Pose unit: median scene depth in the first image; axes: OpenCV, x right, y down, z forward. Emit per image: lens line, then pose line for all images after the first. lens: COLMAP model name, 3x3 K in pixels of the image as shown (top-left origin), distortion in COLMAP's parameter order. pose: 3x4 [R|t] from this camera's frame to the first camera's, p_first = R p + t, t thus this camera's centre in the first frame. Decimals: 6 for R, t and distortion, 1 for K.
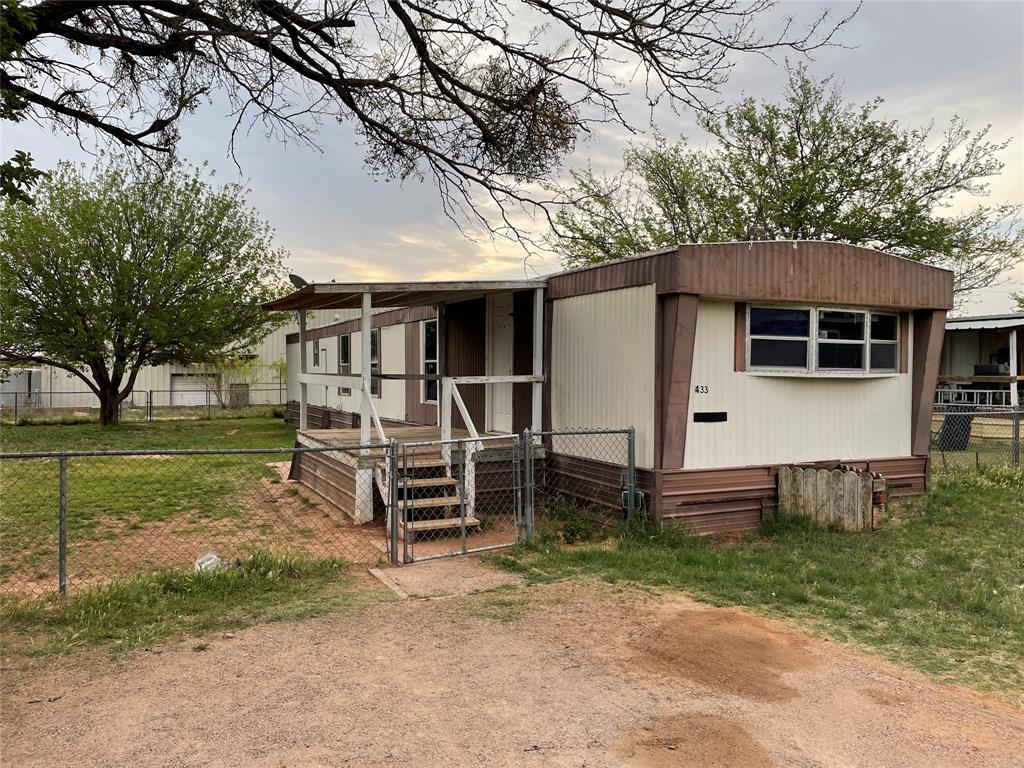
lens RADIAL K [[767.7, 0, 515.3], [0, 767.7, 378.0], [0, 0, 1]] dist [0.106471, -0.143220]
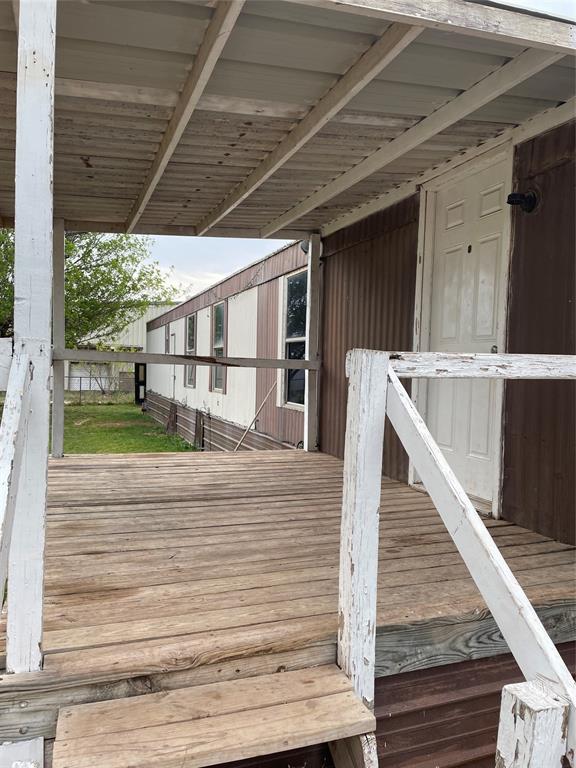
lens RADIAL K [[575.7, 0, 296.1], [0, 575.7, 379.4], [0, 0, 1]] dist [0.106471, -0.143220]
pose [[0.994866, 0.026103, -0.097776, -0.034227], [-0.025013, 0.999611, 0.012359, 0.002513], [0.098061, -0.009849, 0.995132, 0.292471]]
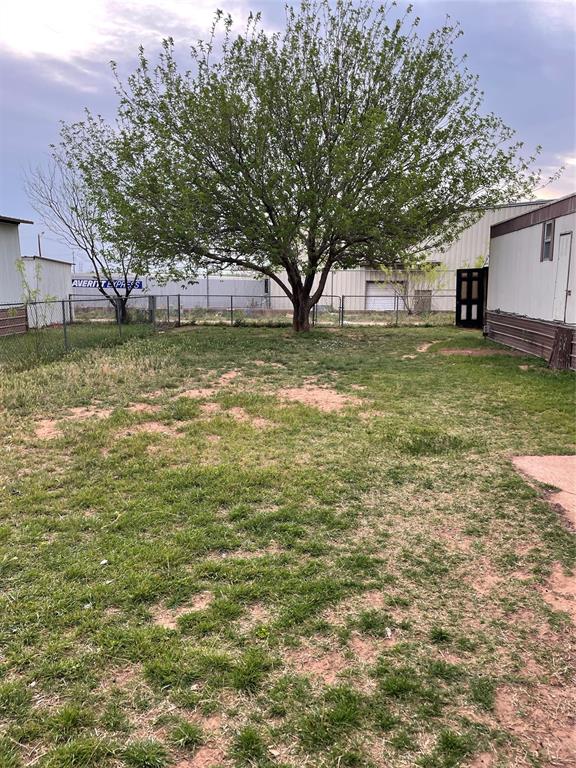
lens RADIAL K [[575.7, 0, 296.1], [0, 575.7, 379.4], [0, 0, 1]] dist [0.106471, -0.143220]
pose [[0.855205, 0.087248, -0.510893, -0.149250], [-0.006600, 0.987483, 0.157590, 0.006788], [0.518248, -0.131400, 0.845076, 0.374474]]
